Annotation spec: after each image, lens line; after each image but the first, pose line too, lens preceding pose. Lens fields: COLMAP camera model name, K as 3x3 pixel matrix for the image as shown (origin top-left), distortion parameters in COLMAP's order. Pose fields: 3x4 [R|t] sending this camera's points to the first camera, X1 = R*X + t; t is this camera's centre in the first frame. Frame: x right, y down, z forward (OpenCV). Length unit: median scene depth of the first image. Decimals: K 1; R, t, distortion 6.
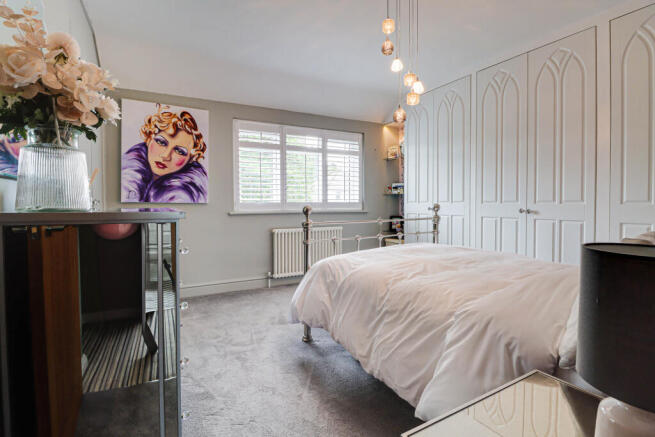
lens RADIAL K [[313.0, 0, 321.5], [0, 313.0, 215.0], [0, 0, 1]] dist [-0.002247, -0.011278]
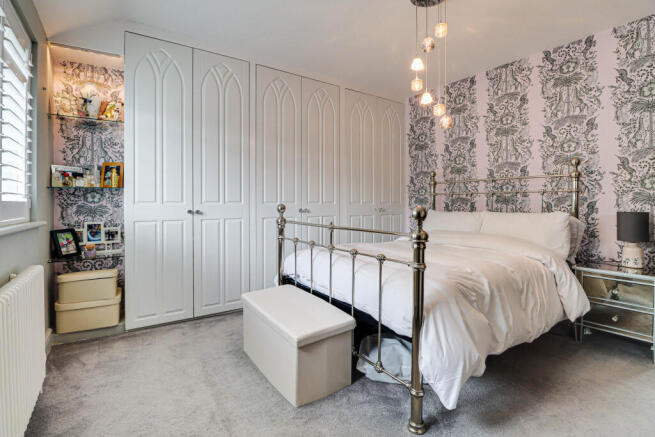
lens RADIAL K [[313.0, 0, 321.5], [0, 313.0, 215.0], [0, 0, 1]] dist [-0.002247, -0.011278]
pose [[-0.094128, -0.036083, 0.994906, -0.464122], [0.036987, 0.998526, 0.039714, -0.034659], [-0.994873, 0.040537, -0.092654, 0.898259]]
